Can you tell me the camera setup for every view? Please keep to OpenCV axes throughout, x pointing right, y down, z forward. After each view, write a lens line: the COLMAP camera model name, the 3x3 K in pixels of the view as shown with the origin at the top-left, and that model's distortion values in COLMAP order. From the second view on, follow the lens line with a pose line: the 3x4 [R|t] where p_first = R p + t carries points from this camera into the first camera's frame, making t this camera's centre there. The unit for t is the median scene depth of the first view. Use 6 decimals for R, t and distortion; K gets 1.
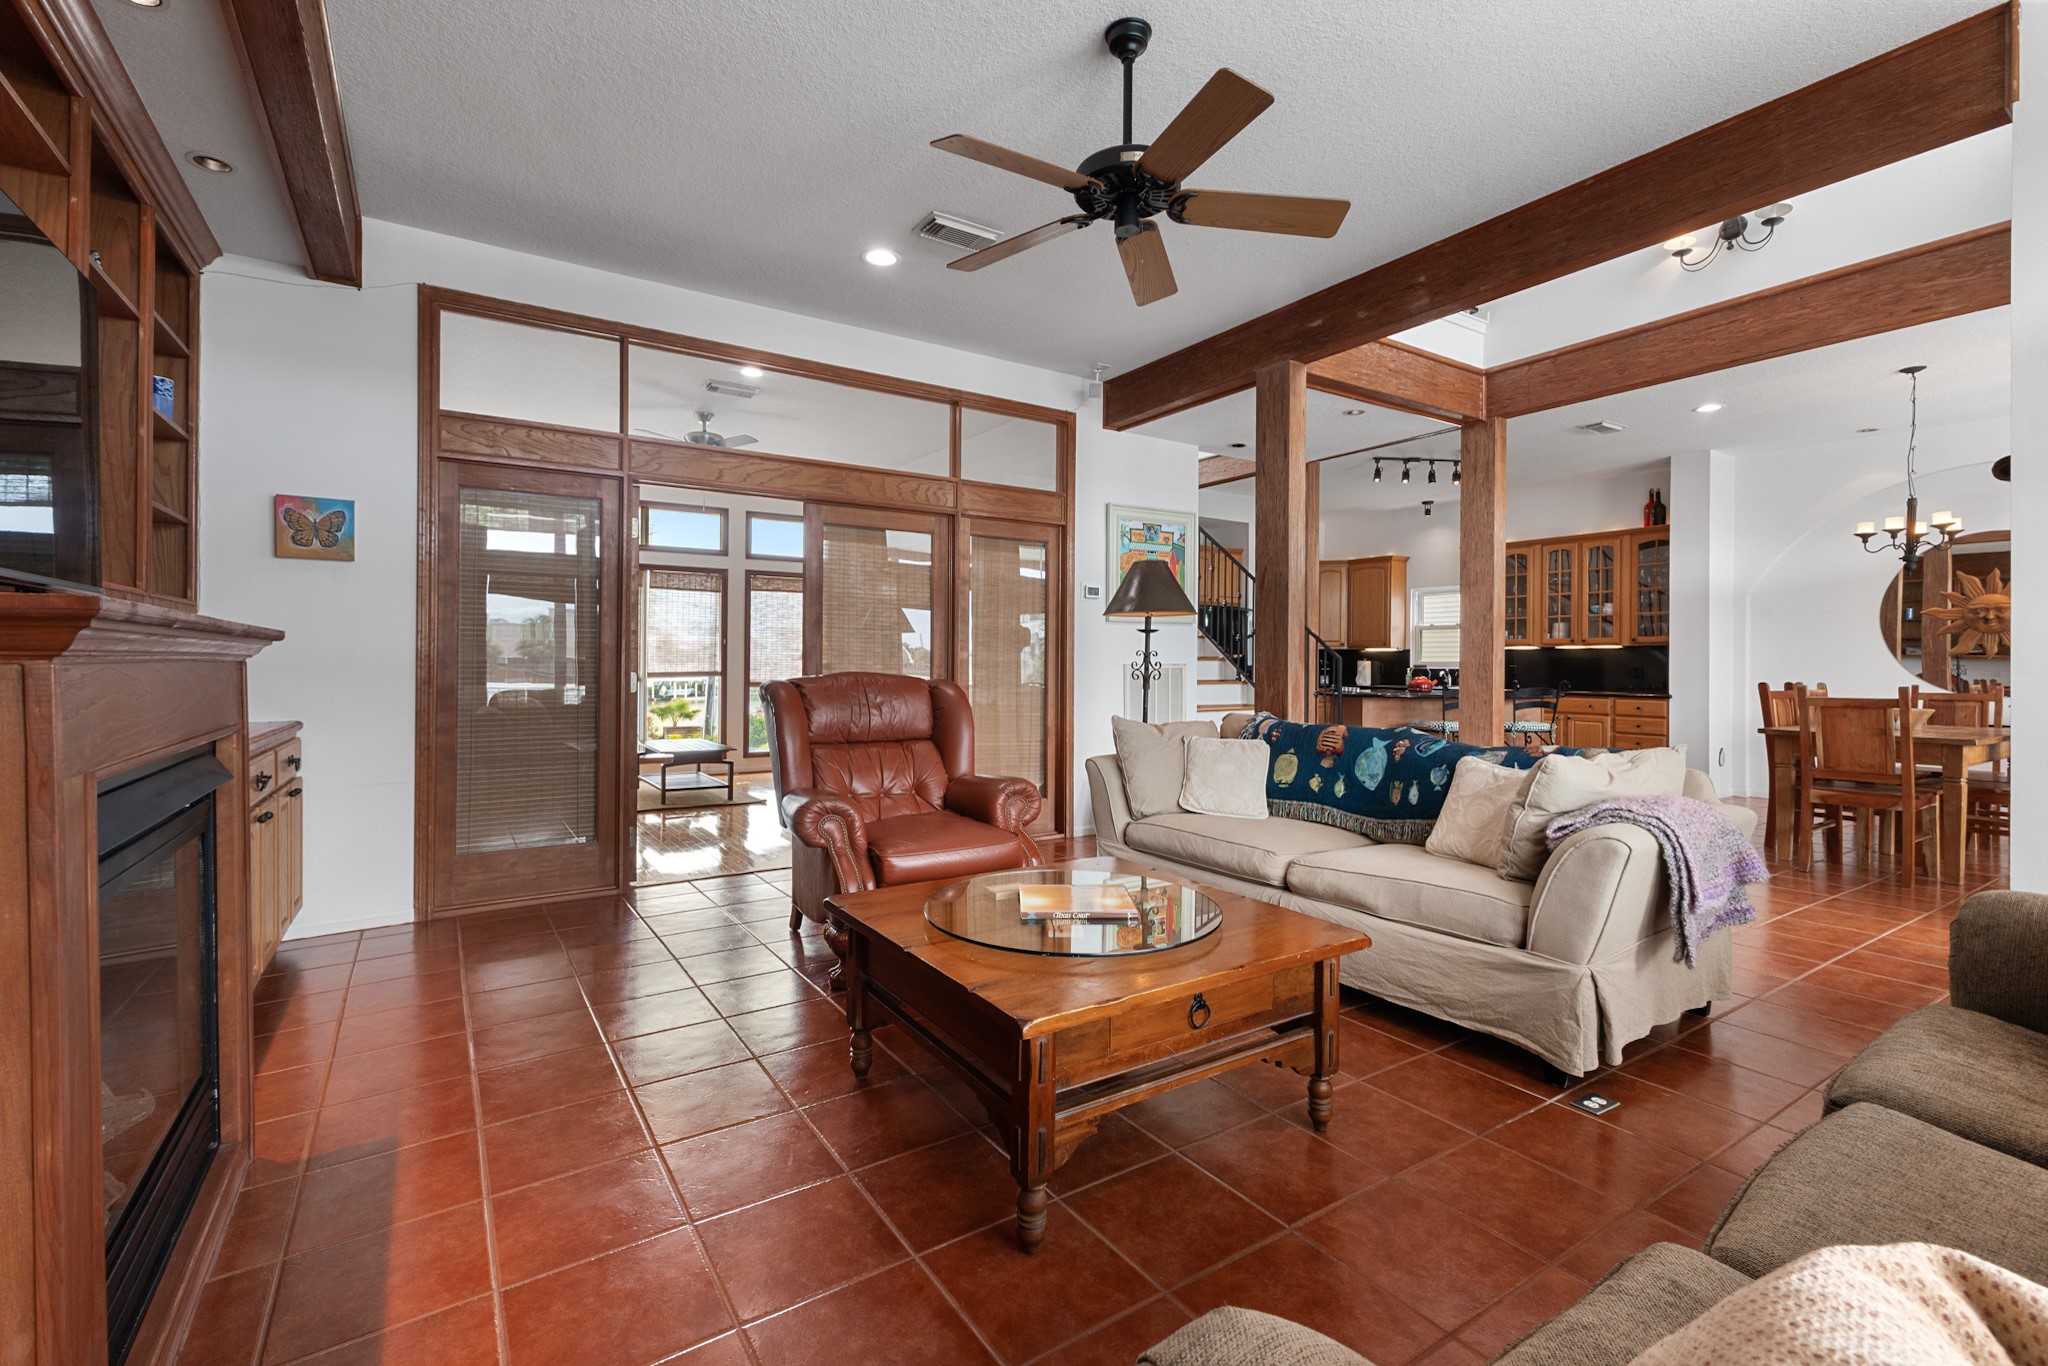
lens RADIAL K [[900.4, 0, 1018.9], [0, 900.4, 667.0], [0, 0, 1]] dist [0.009094, -0.000532]
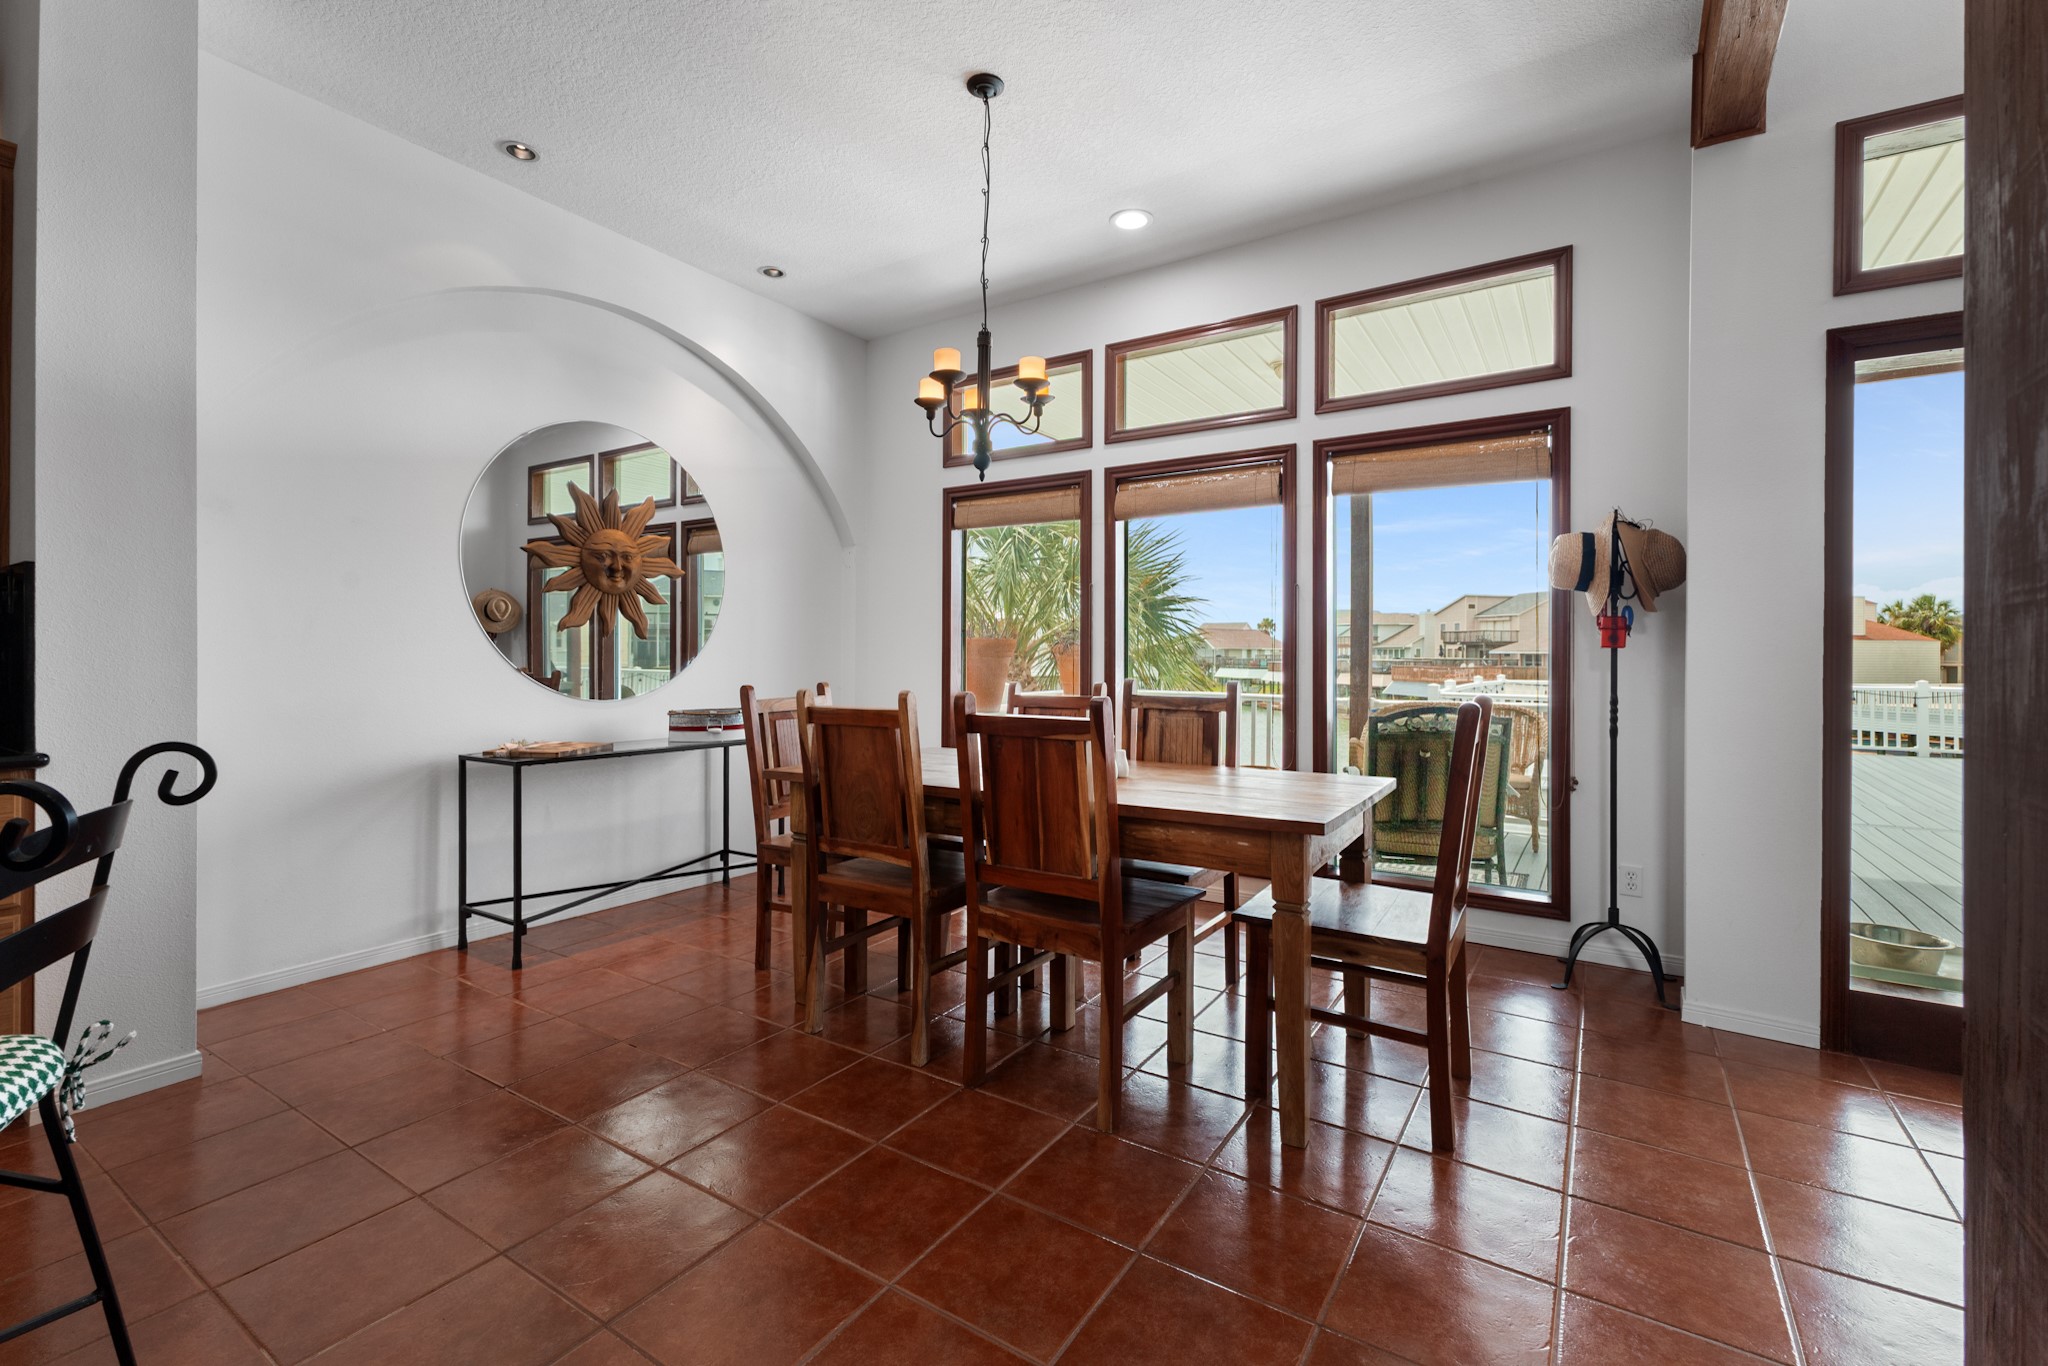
lens RADIAL K [[900.4, 0, 1007.5], [0, 900.4, 671.2], [0, 0, 1]] dist [0.009094, -0.000532]
pose [[-0.414728, -0.025008, 0.909602, 0.321084], [-0.000957, 0.999634, 0.027047, -0.001831], [-0.909945, 0.010347, -0.414600, 0.790537]]
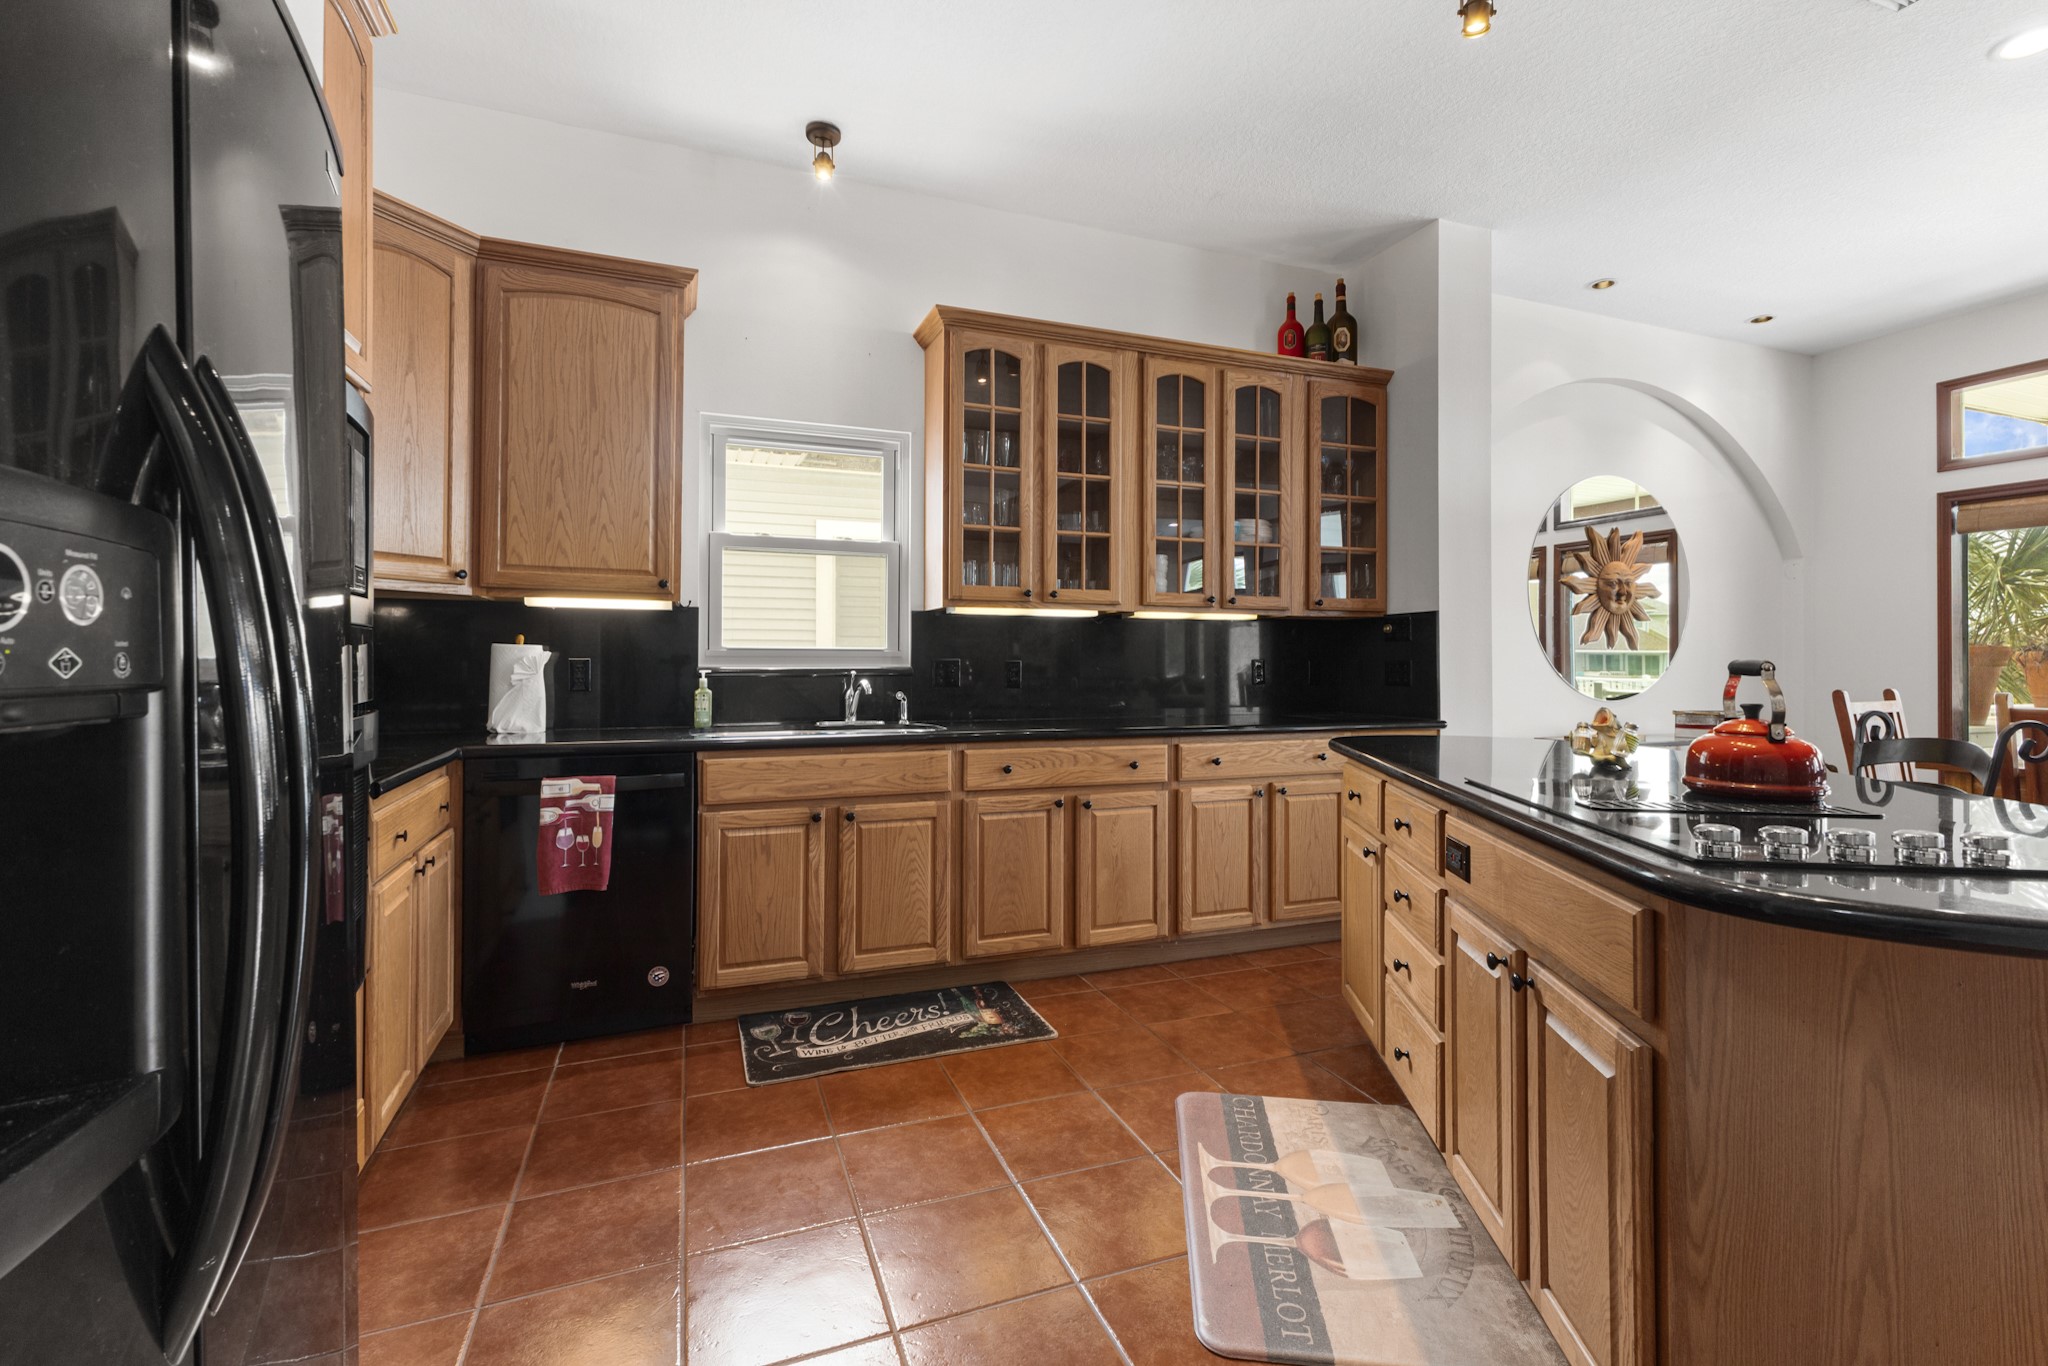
lens RADIAL K [[900.4, 0, 1033.5], [0, 900.4, 659.0], [0, 0, 1]] dist [0.009094, -0.000532]
pose [[0.199169, -0.005402, 0.979950, 0.195107], [0.003375, 0.999983, 0.004827, -0.004646], [-0.979959, 0.002346, 0.199184, 1.033393]]
